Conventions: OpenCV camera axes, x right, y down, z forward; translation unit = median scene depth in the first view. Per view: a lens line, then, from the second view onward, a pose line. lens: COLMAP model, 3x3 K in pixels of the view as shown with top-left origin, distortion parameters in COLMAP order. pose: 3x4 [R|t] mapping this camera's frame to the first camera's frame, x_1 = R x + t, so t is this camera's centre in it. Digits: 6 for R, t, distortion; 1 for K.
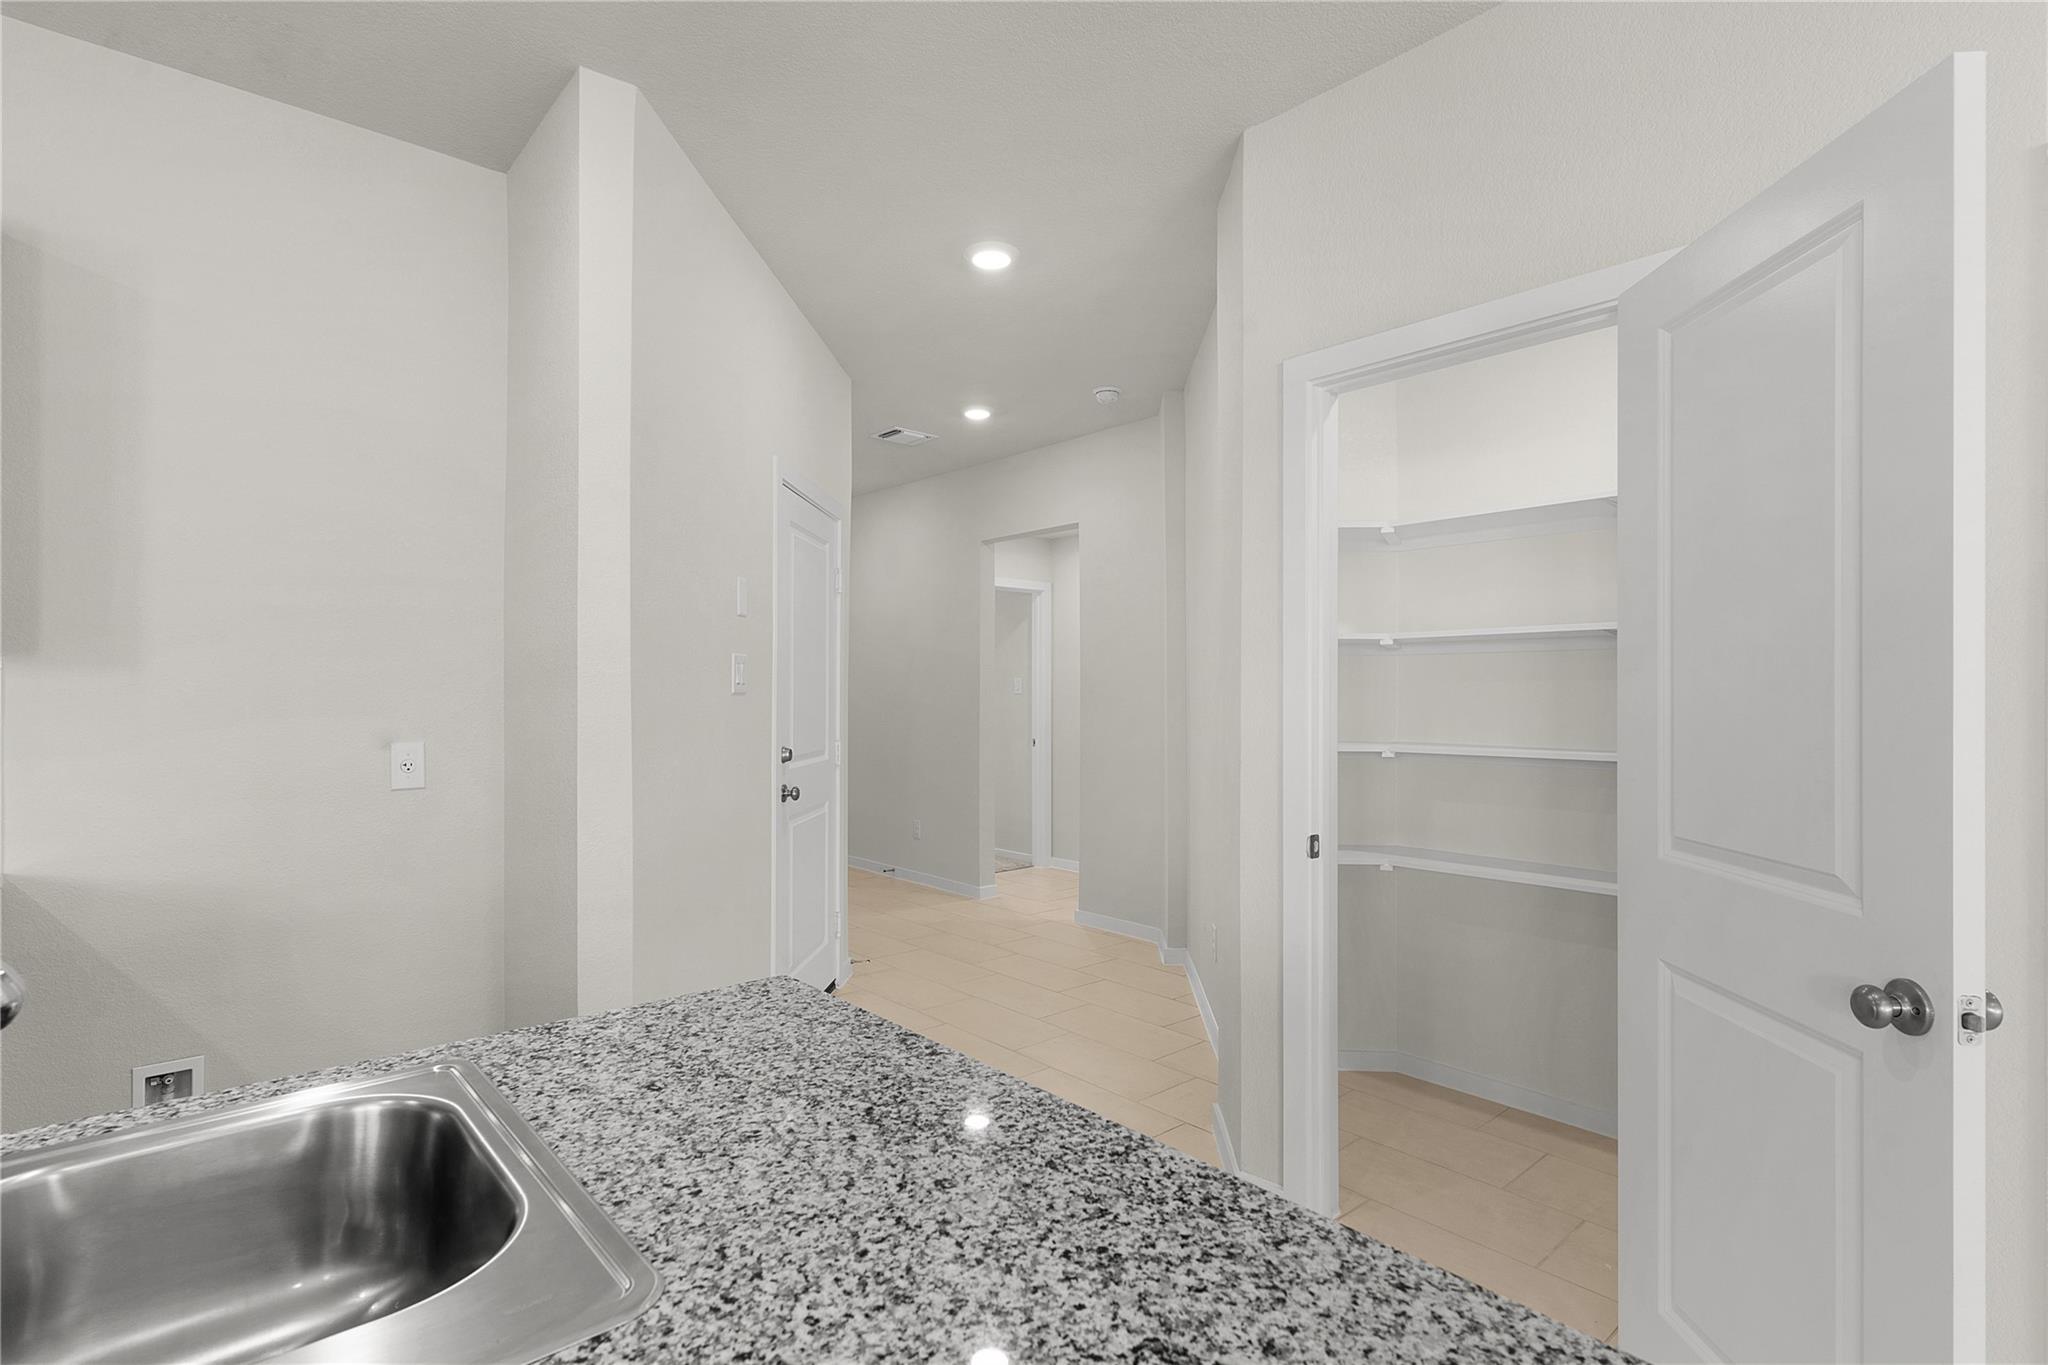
lens RADIAL K [[1005.2, 0, 1025.8], [0, 1005.2, 688.5], [0, 0, 1]] dist [0.019003, -0.000361]
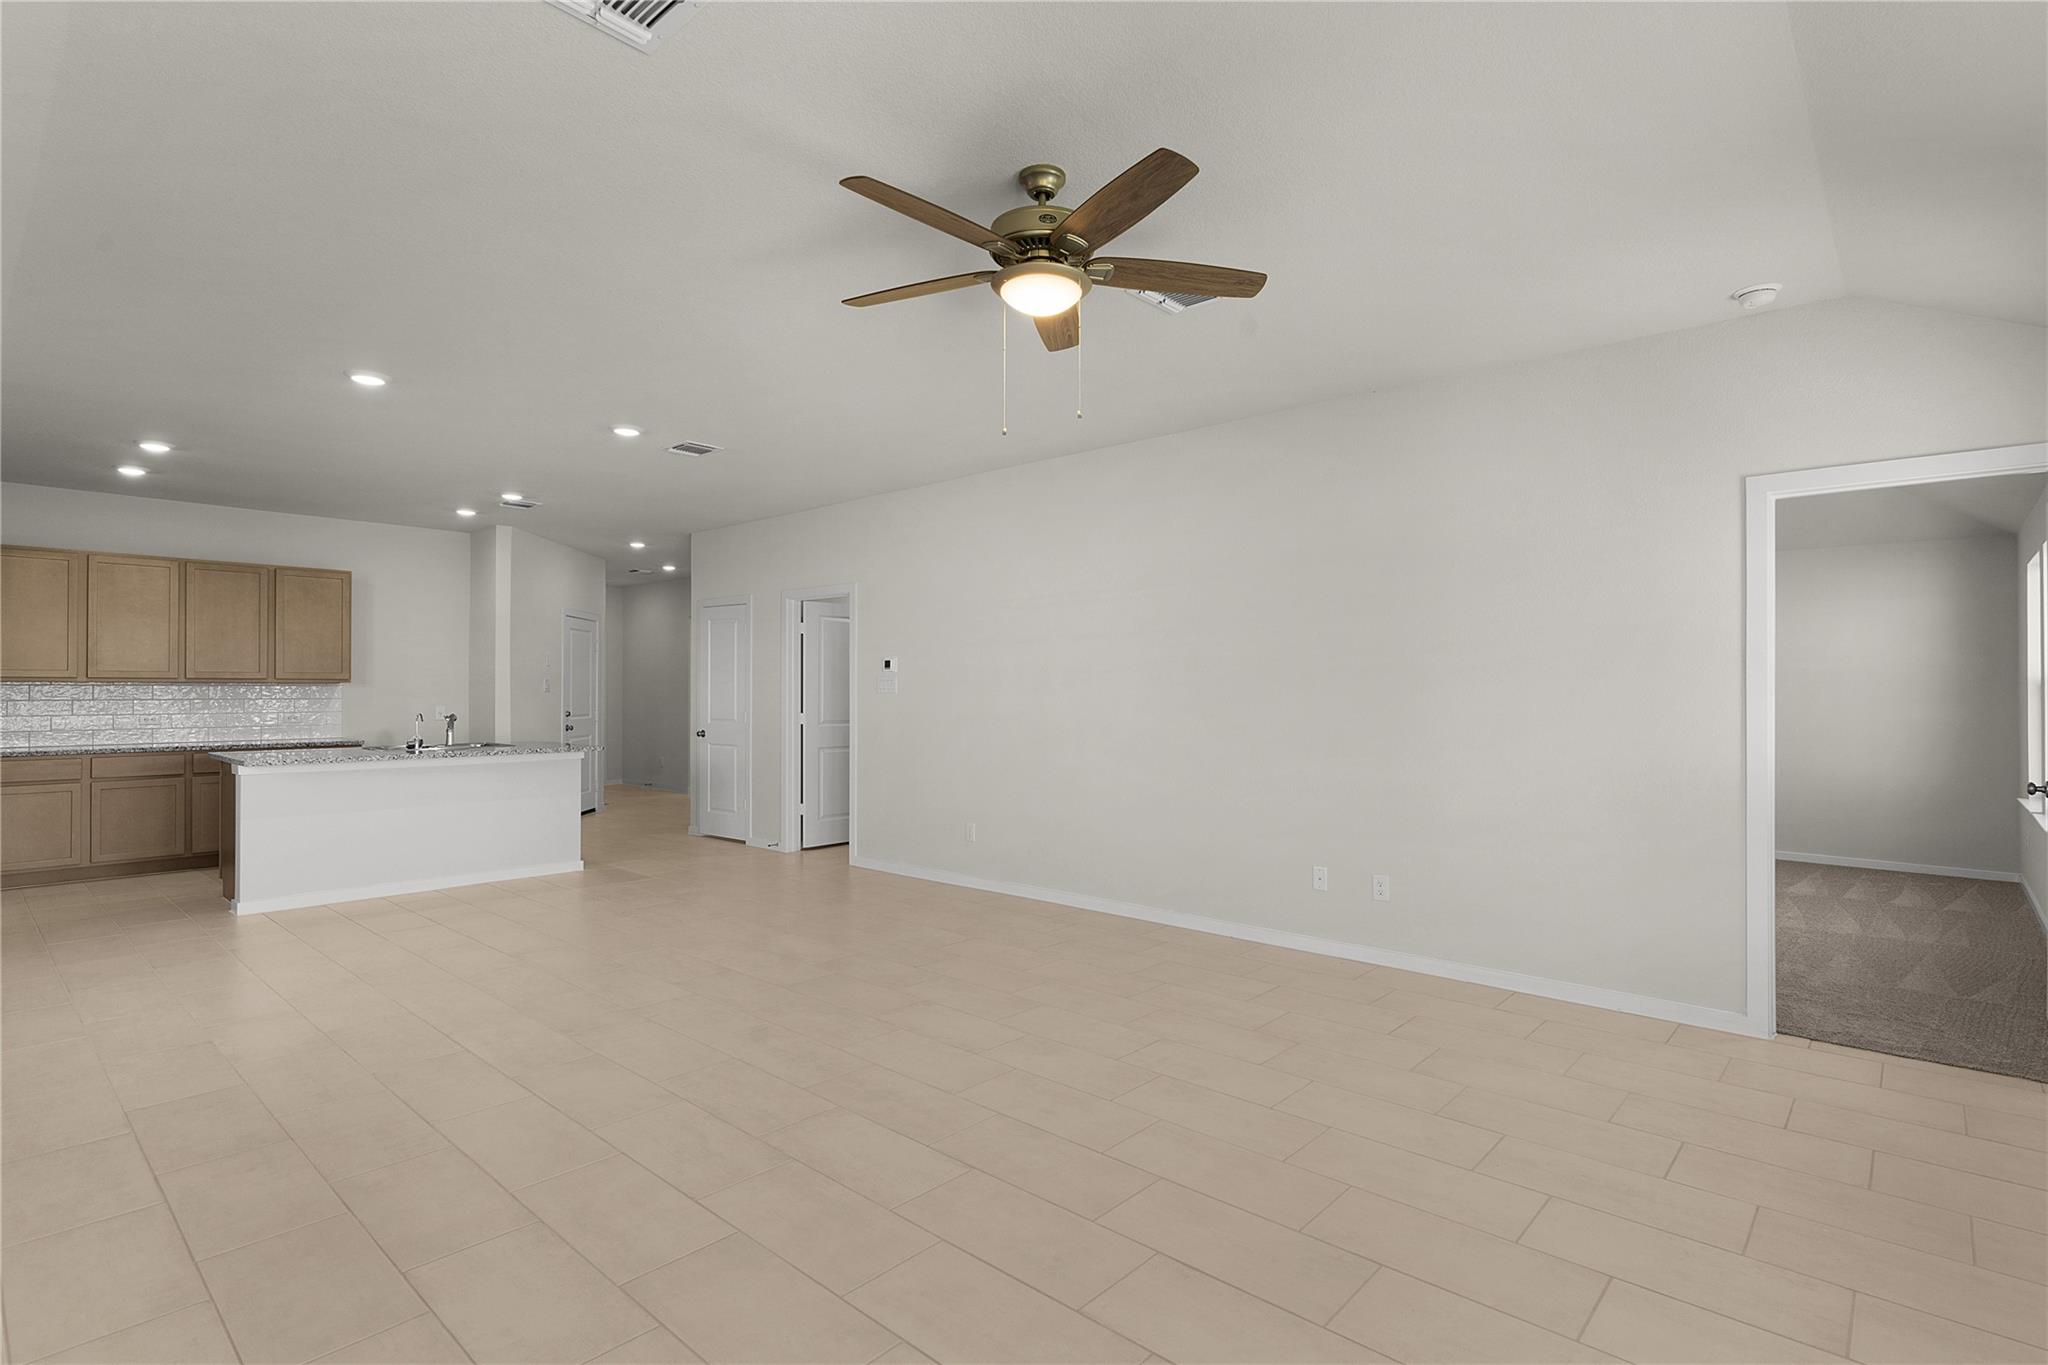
lens RADIAL K [[1000.0, 0, 1024.0], [0, 1000.0, 682.5], [0, 0, 1]] dist [0.000274, -0.000624]
pose [[0.995408, 0.005157, 0.095579, 2.410766], [-0.004209, 0.999940, -0.010119, 0.004644], [-0.095625, 0.009671, 0.995370, -5.994786]]
